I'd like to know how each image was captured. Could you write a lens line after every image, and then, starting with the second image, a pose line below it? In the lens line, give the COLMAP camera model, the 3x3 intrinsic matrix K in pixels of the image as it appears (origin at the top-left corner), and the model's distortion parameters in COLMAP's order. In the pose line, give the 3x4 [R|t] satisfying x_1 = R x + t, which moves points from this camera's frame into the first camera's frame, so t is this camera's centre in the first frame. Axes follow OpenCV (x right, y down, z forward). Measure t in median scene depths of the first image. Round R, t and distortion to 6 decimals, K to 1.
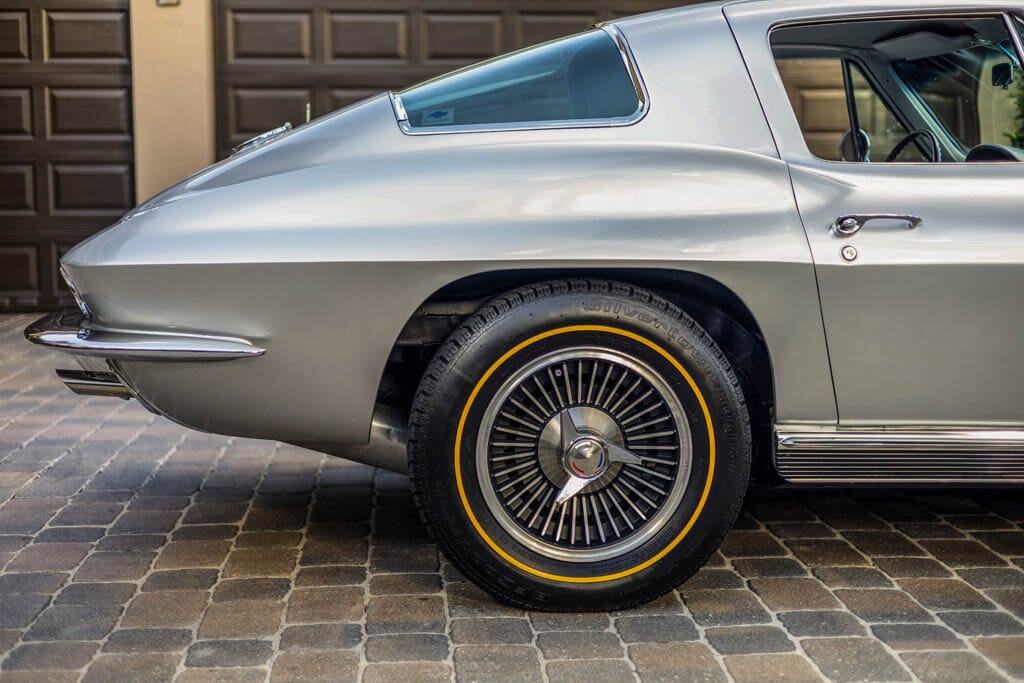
lens RADIAL K [[1416.3, 0, 512.0], [0, 1416.3, 341.5], [0, 0, 1]] dist [0.001324, 0.001428]
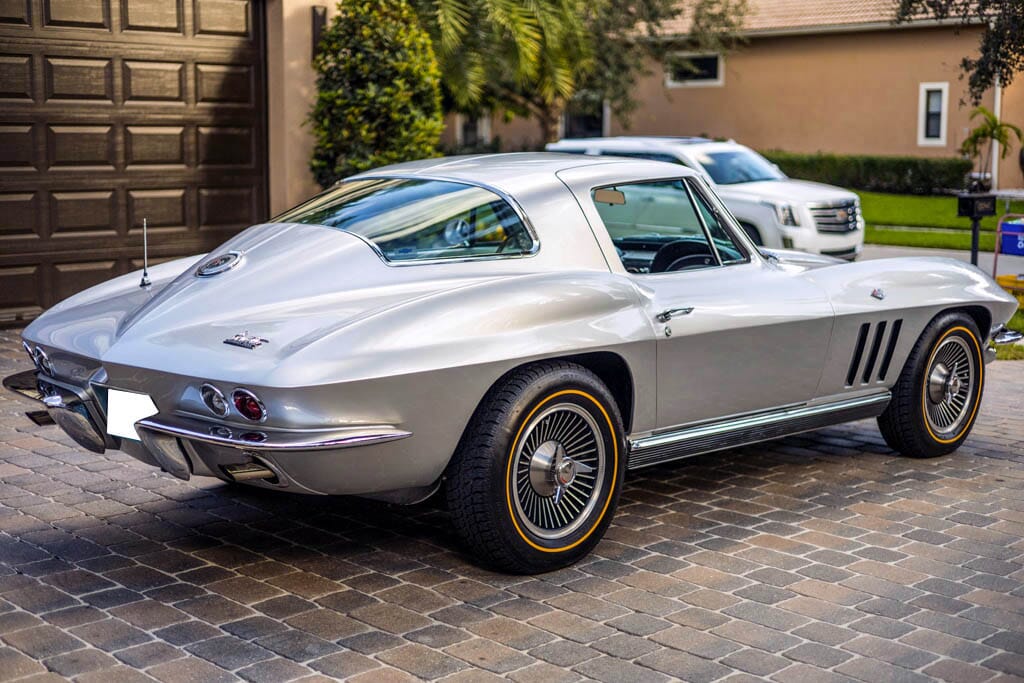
lens RADIAL K [[1416.3, 0, 512.0], [0, 1416.3, 341.5], [0, 0, 1]] dist [0.001324, 0.001428]
pose [[0.763668, -0.085762, 0.639888, -0.986931], [0.065881, 0.996316, 0.054907, -0.154335], [-0.642239, 0.000226, 0.766504, -0.183070]]
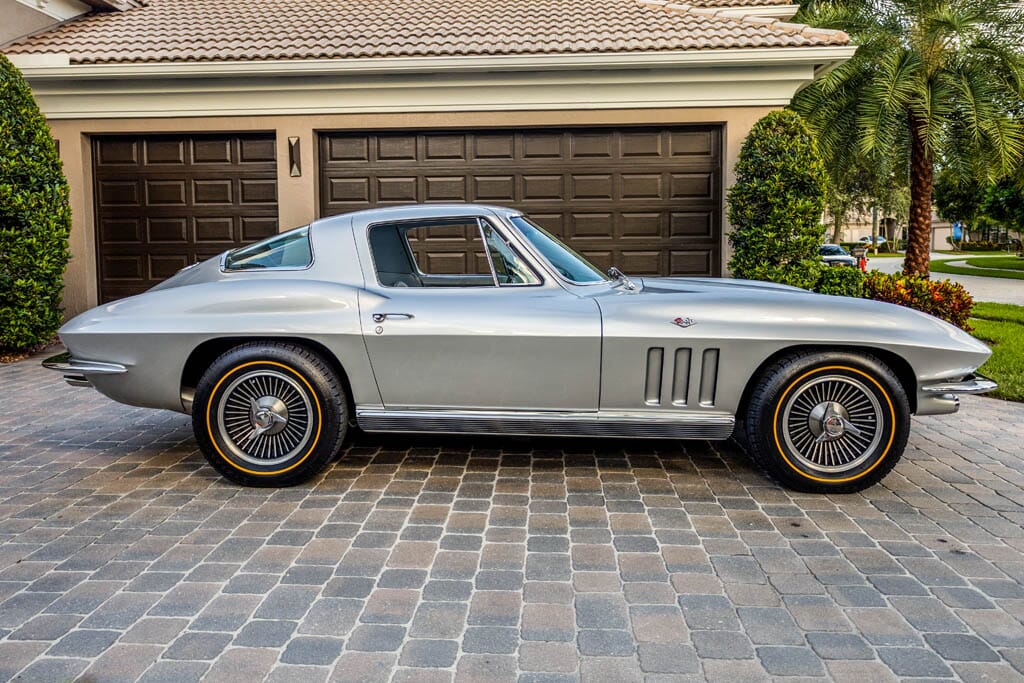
lens RADIAL K [[801.3, 0, 509.5], [0, 801.3, 292.6], [0, 0, 1]] dist [-0.001882, 0.006028]
pose [[0.992072, 0.001072, -0.125668, 0.596918], [-0.006981, 0.998890, -0.046590, -0.063278], [0.125478, 0.047097, 0.990978, -0.234004]]
